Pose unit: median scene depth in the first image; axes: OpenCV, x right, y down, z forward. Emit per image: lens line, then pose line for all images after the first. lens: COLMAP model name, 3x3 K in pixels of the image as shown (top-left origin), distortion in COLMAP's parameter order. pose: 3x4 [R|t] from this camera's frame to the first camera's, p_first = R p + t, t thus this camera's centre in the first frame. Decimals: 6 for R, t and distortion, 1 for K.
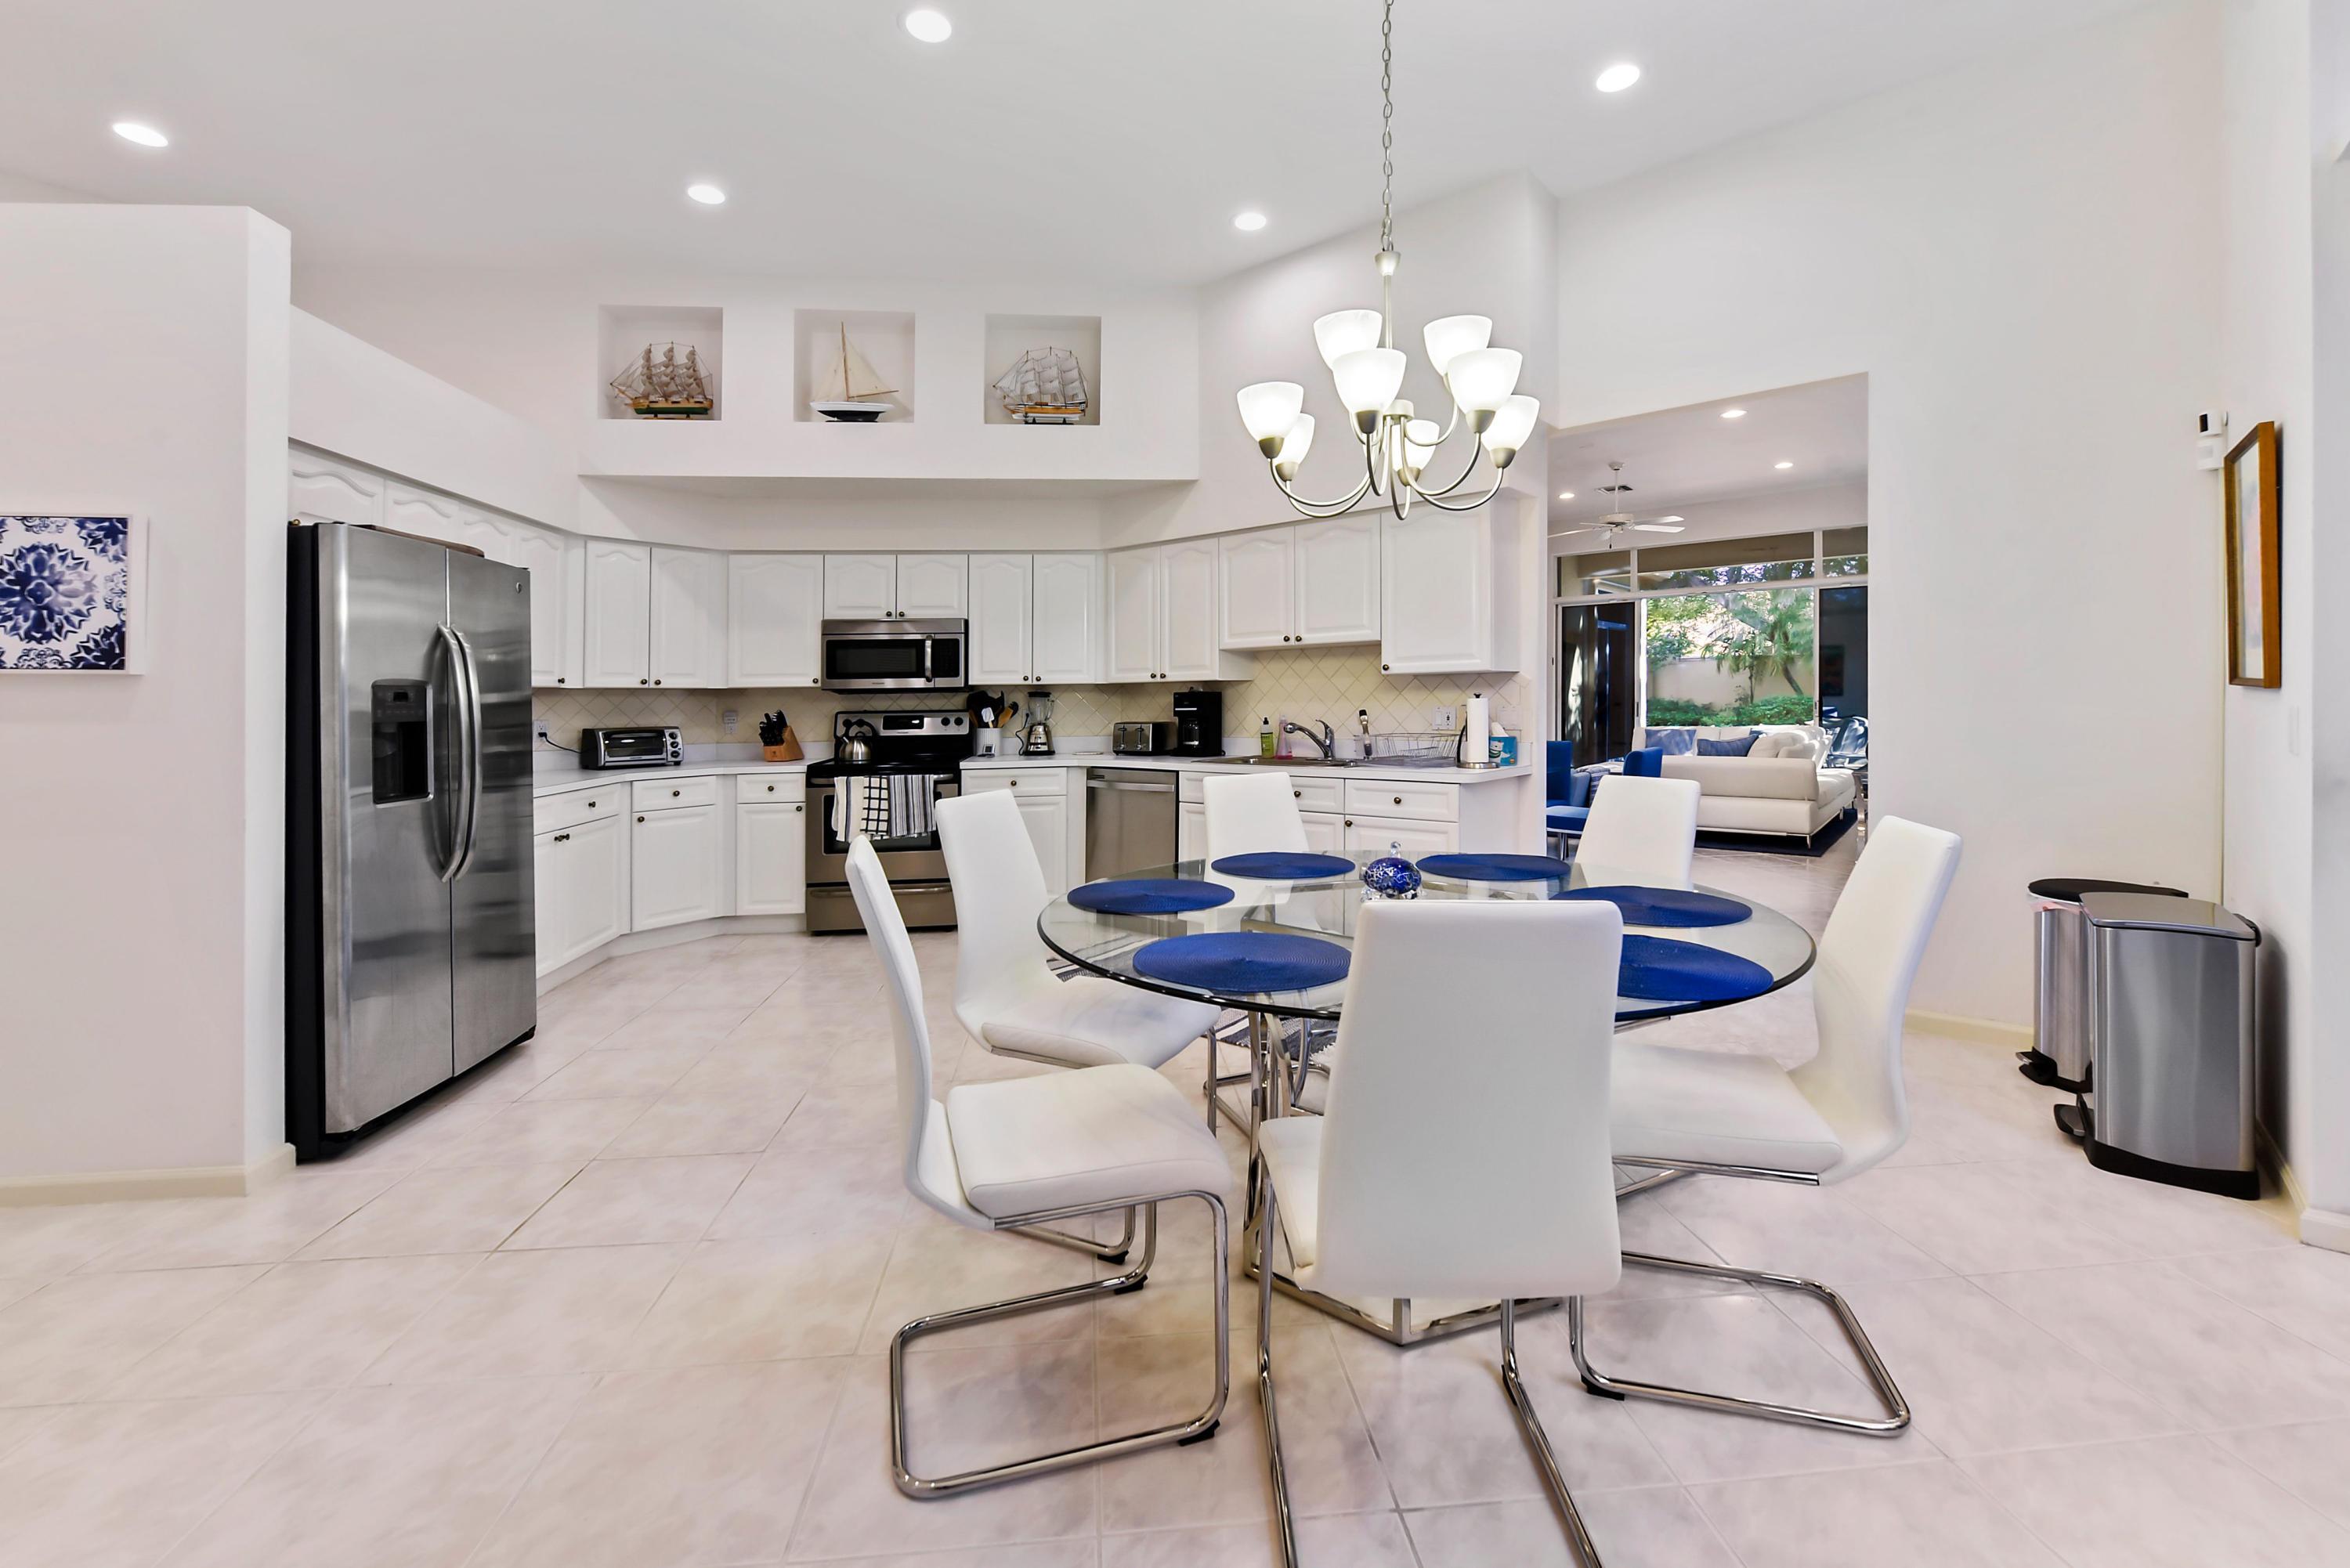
lens RADIAL K [[936.4, 0, 1176.5], [0, 936.4, 695.1], [0, 0, 1]] dist [0.001842, 0.000135]
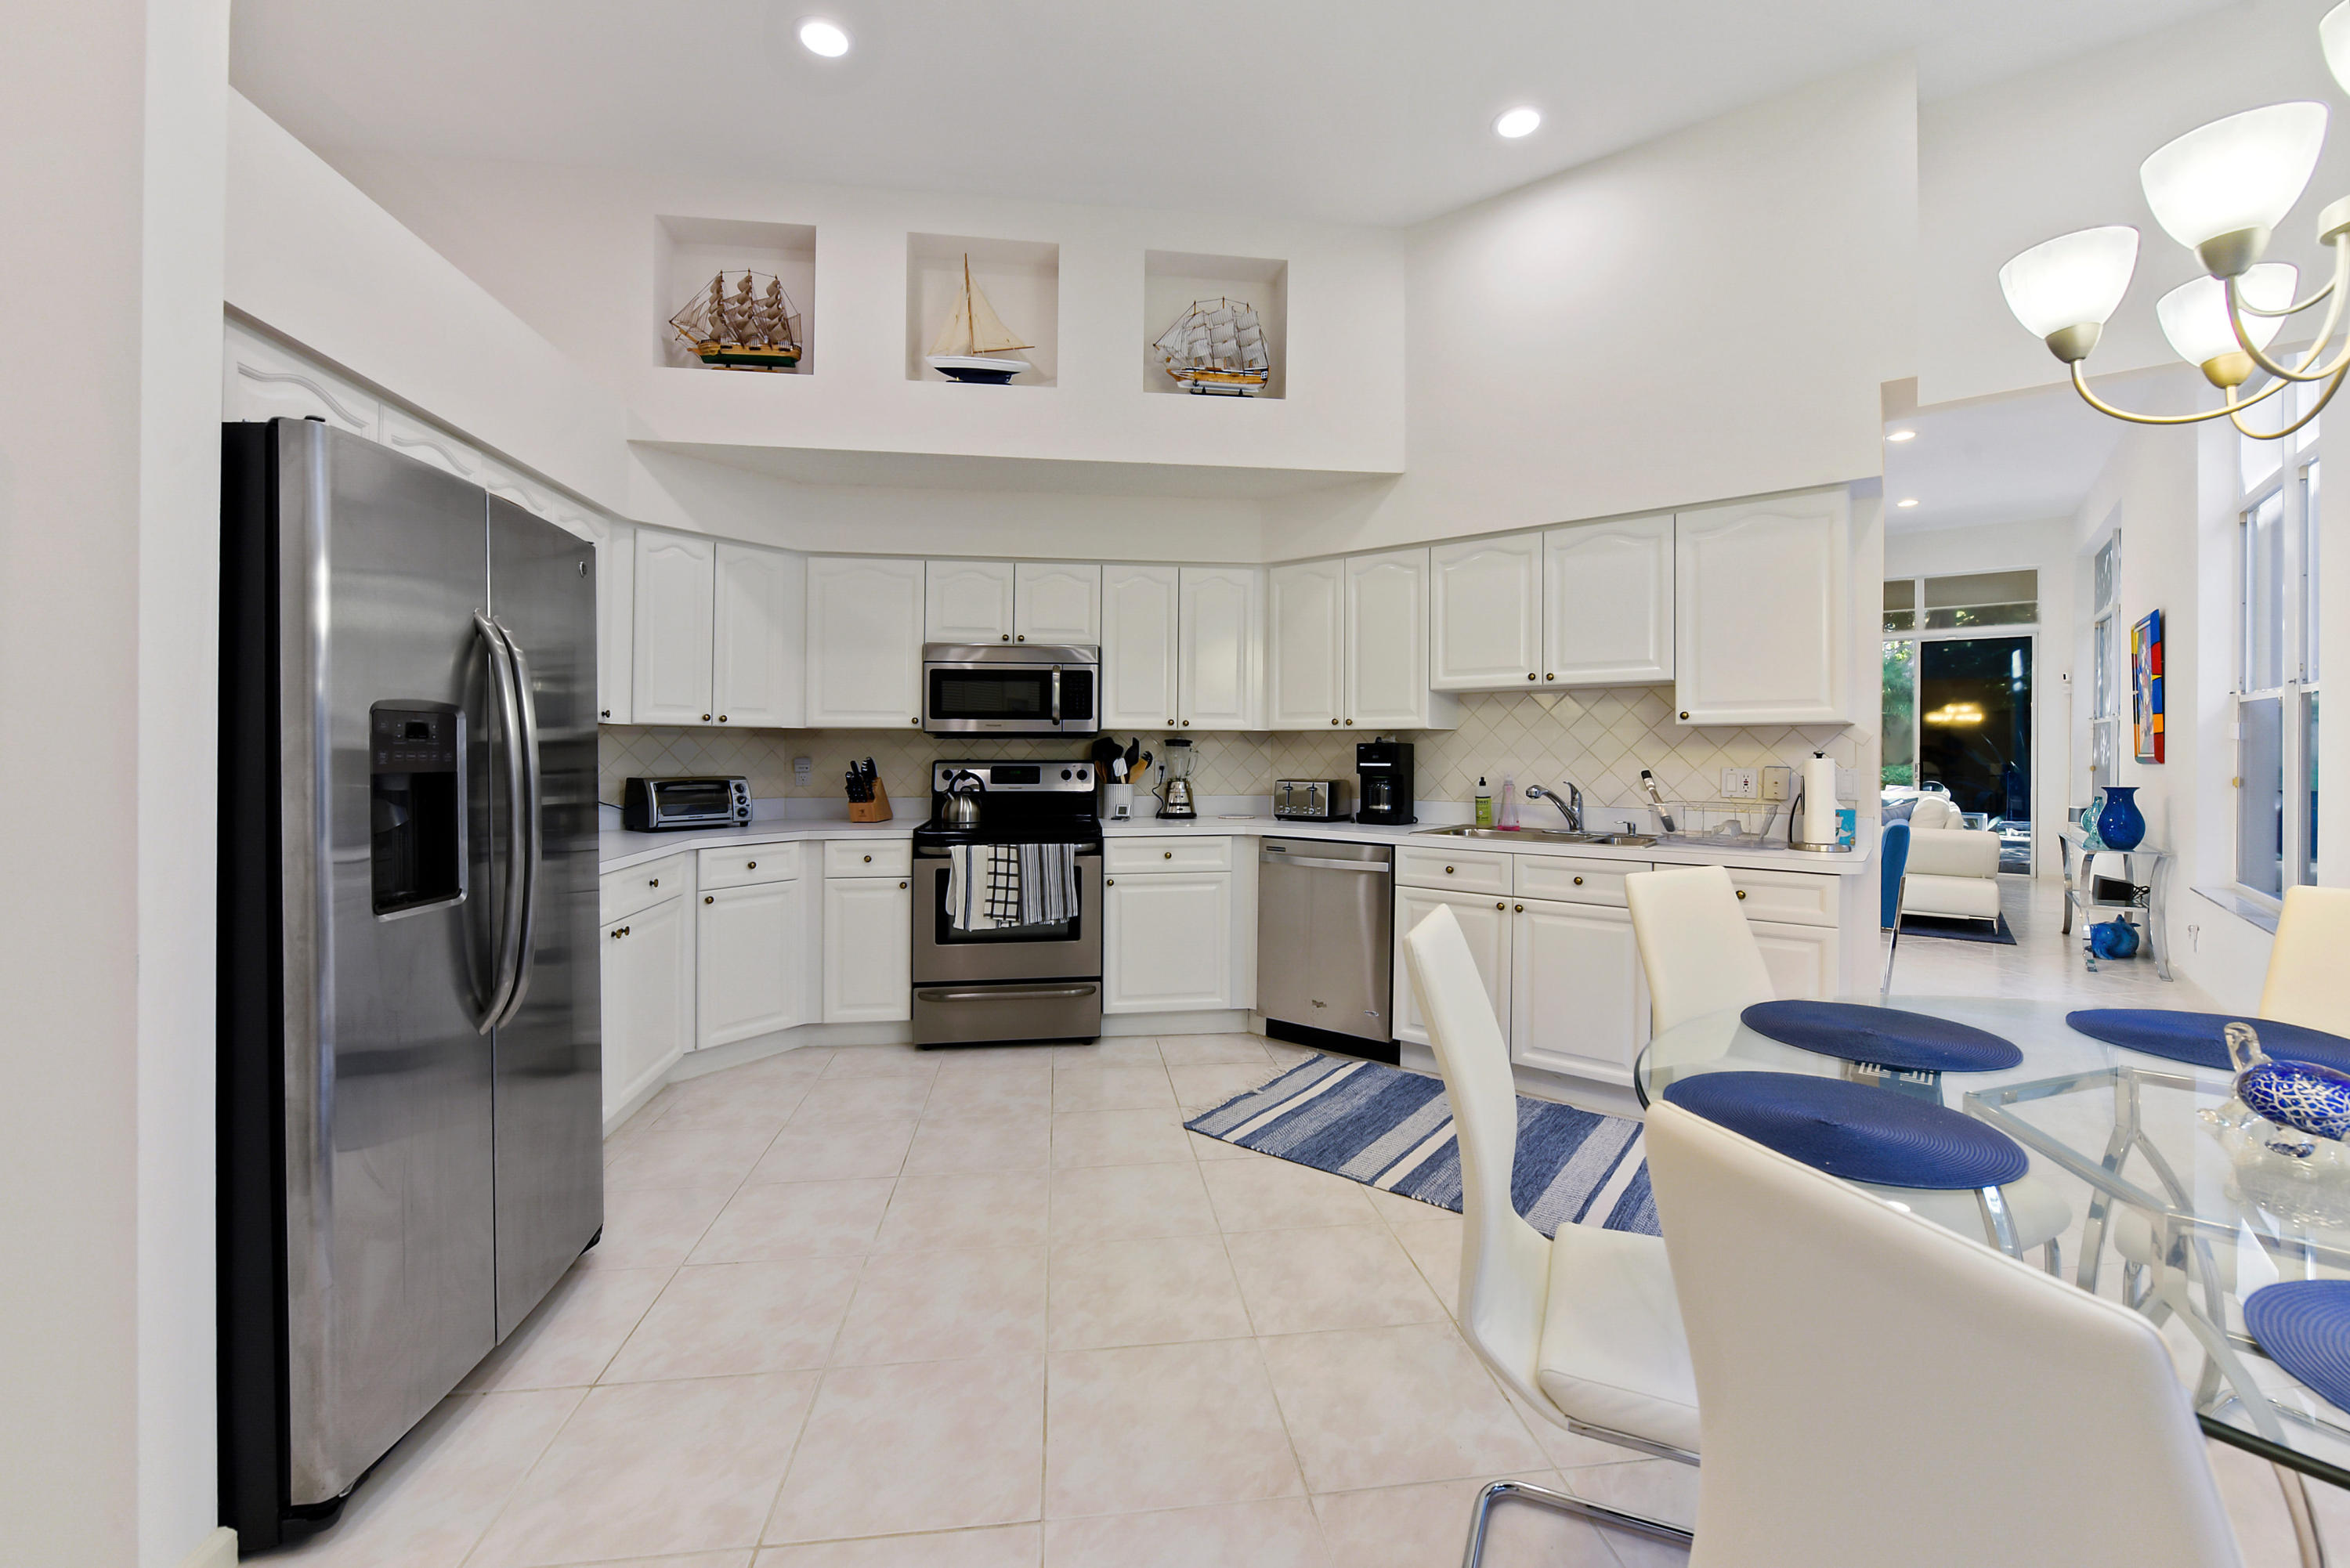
lens RADIAL K [[956.1, 0, 1164.8], [0, 956.1, 760.5], [0, 0, 1]] dist [-0.000760, -0.000121]
pose [[0.999839, 0.017264, 0.004831, -0.190191], [-0.017342, 0.999714, 0.016457, 0.001434], [-0.004545, -0.016539, 0.999853, 0.209370]]
